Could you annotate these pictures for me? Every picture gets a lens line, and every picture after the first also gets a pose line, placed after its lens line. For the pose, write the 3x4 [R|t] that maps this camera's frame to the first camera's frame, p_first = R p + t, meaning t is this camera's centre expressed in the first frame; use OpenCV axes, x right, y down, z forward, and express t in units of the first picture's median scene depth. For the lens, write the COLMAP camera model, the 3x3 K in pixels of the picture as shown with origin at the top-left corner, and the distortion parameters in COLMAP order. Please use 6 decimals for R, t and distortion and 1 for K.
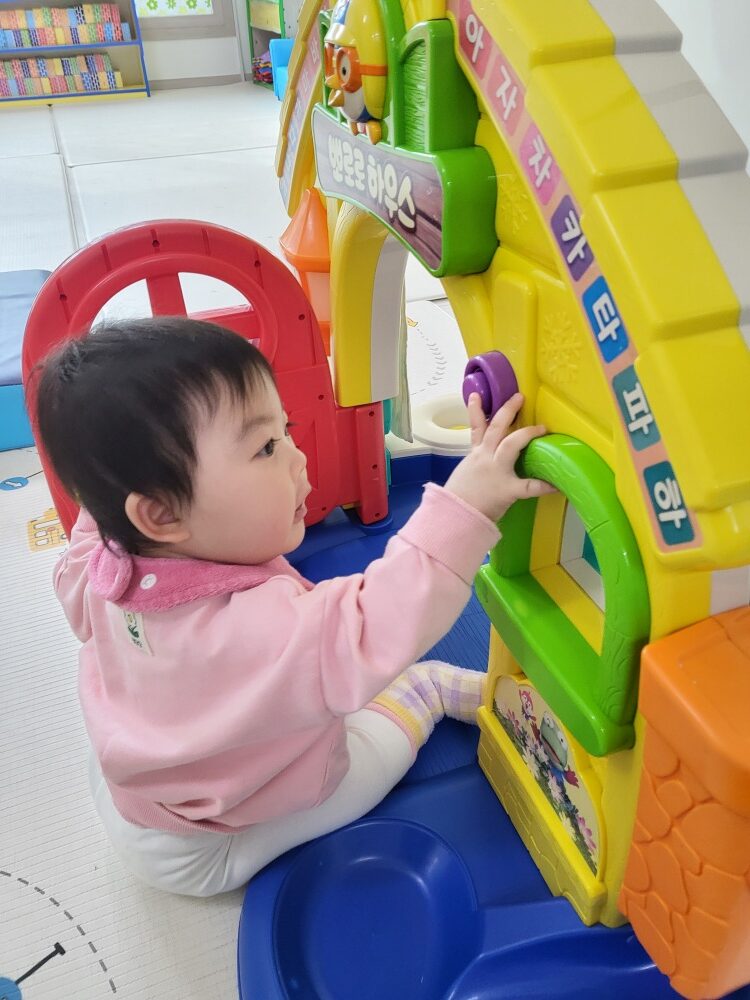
lens RADIAL K [[778.2, 0, 401.6], [0, 778.2, 486.0], [0, 0, 1]] dist [0.025592, 0.000142]
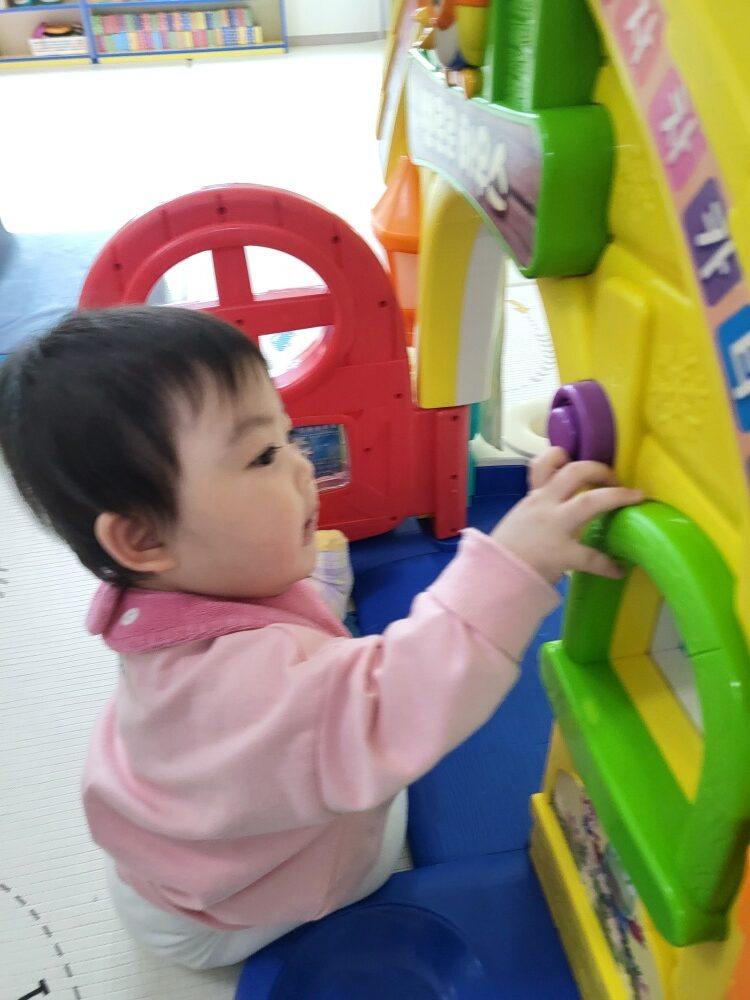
lens RADIAL K [[787.7, 0, 392.8], [0, 787.7, 498.1], [0, 0, 1]] dist [0.042400, -0.010159]
pose [[0.985335, 0.100184, -0.138125, 0.038769], [-0.094163, 0.994327, 0.049468, -0.064346], [0.142297, -0.035737, 0.989179, 0.166394]]
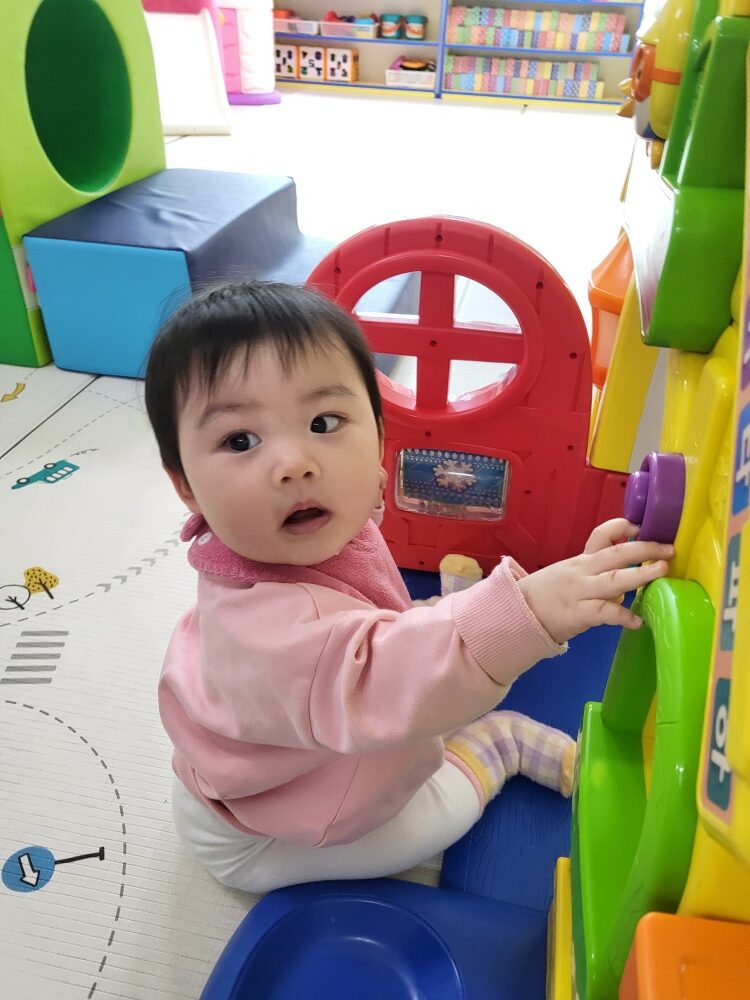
lens RADIAL K [[787.0, 0, 398.7], [0, 787.0, 518.1], [0, 0, 1]] dist [0.033835, -0.000306]
pose [[0.849143, 0.353826, -0.392127, 0.176806], [-0.350639, 0.932874, 0.082454, -0.068730], [0.394980, 0.067480, 0.916208, 0.150886]]
